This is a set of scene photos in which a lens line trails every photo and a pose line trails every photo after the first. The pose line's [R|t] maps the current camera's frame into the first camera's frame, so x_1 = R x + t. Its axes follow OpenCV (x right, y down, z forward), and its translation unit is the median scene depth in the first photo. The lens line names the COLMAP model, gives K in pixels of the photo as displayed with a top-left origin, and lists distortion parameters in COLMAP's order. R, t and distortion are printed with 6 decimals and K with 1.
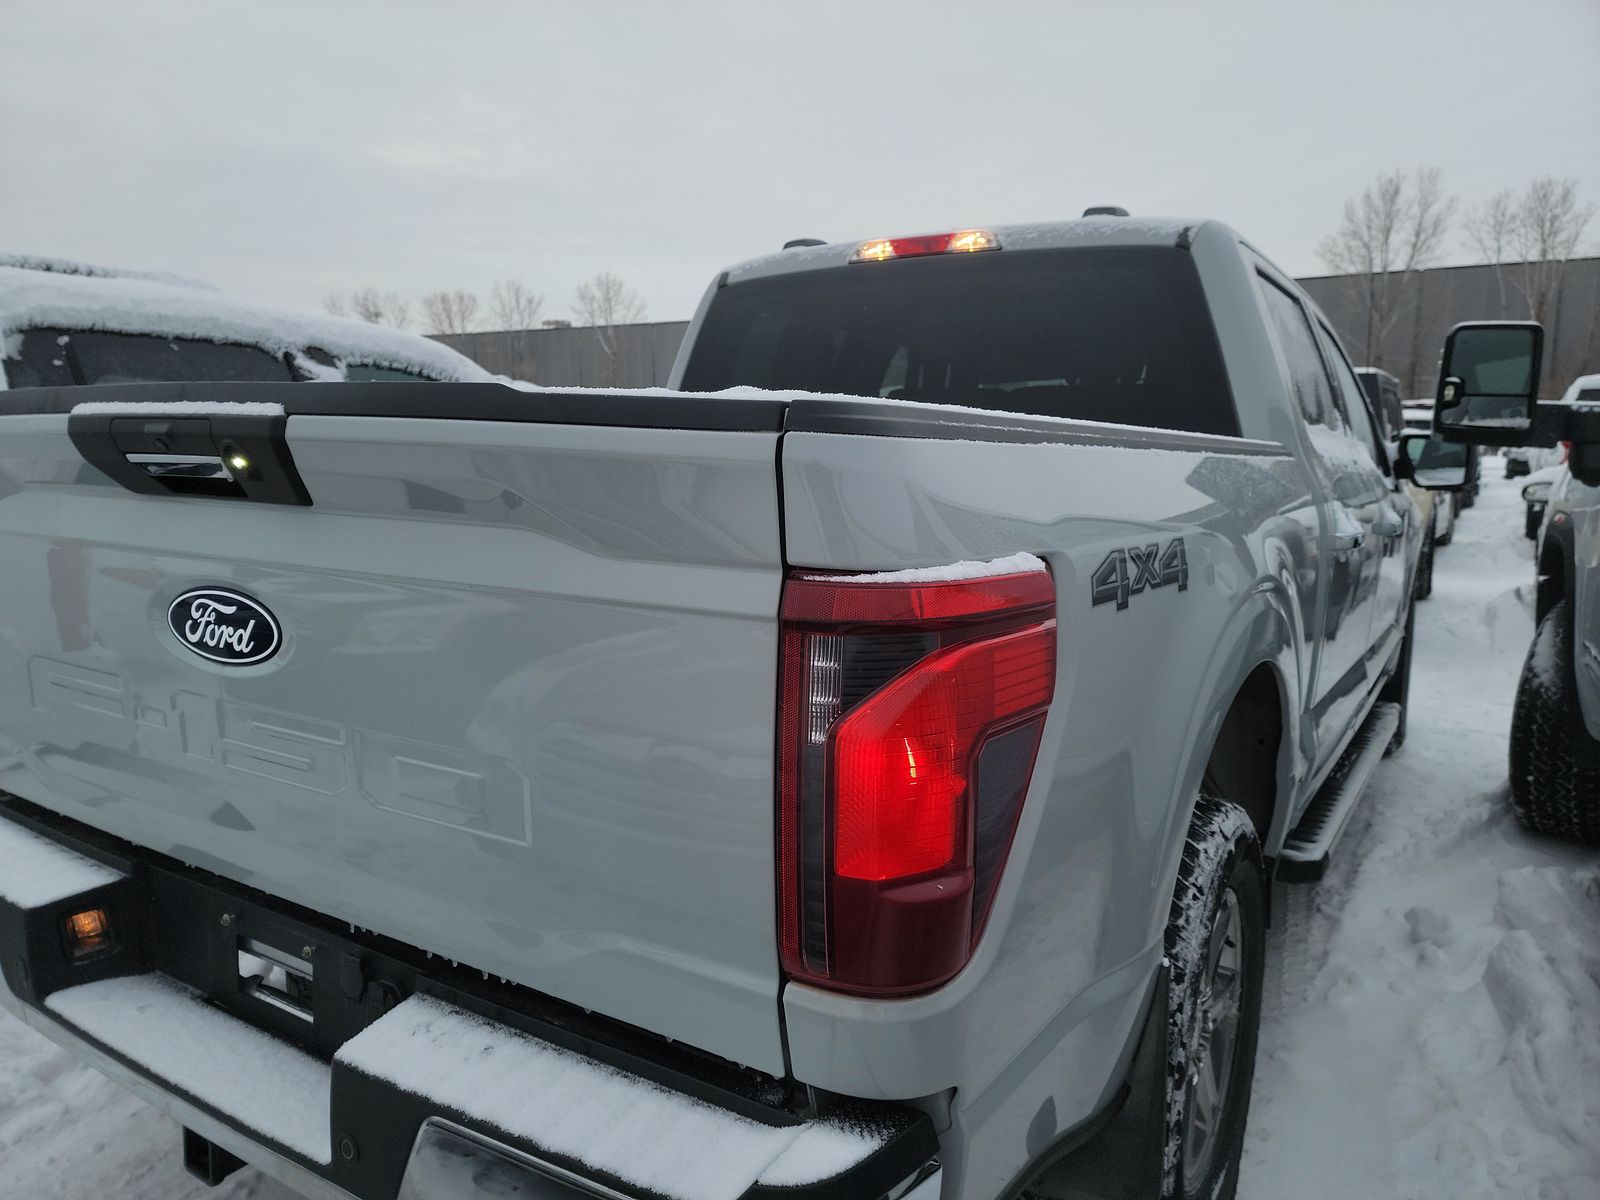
lens RADIAL K [[1113.1, 0, 743.1], [0, 1113.1, 602.7], [0, 0, 1]] dist [0.080865, -0.060435]
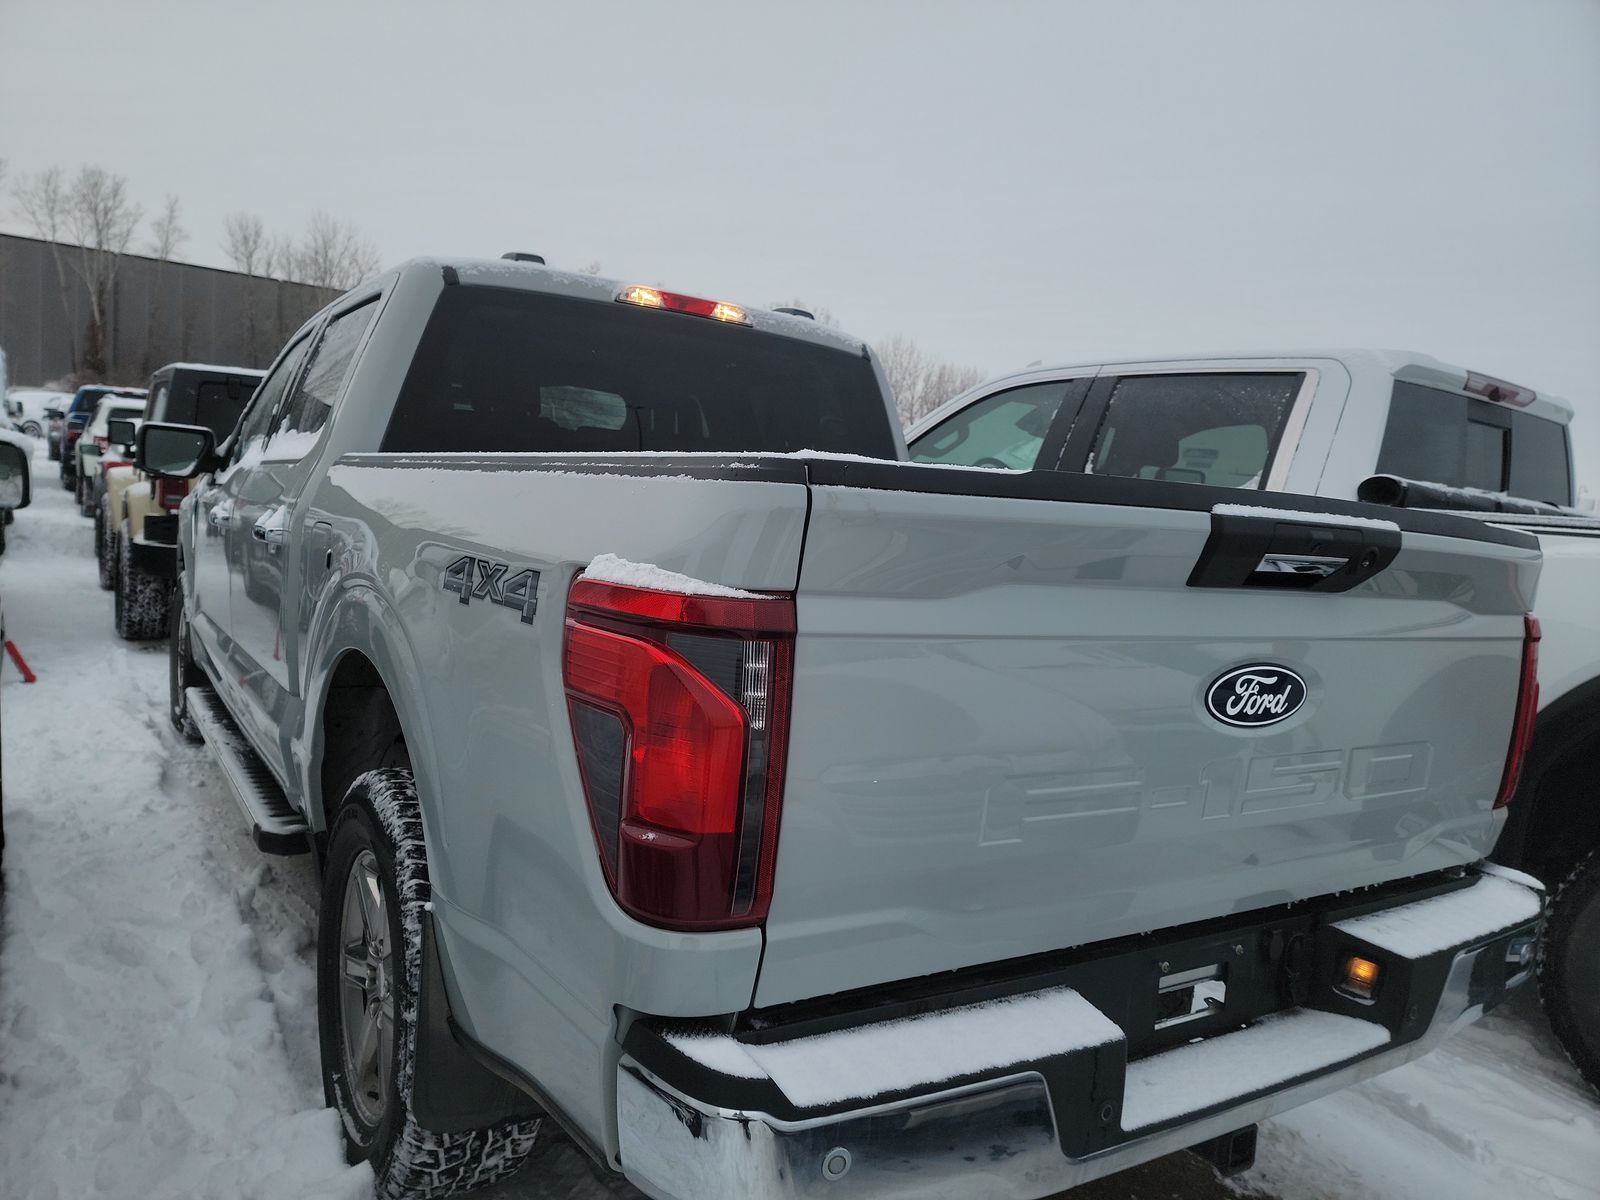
lens RADIAL K [[1113.1, 0, 838.5], [0, 1113.1, 629.2], [0, 0, 1]] dist [0.080865, -0.060435]
pose [[0.379343, -0.086423, 0.921211, -0.830300], [0.051833, 0.996050, 0.072099, -0.076152], [-0.923803, 0.020399, 0.382324, 0.462997]]
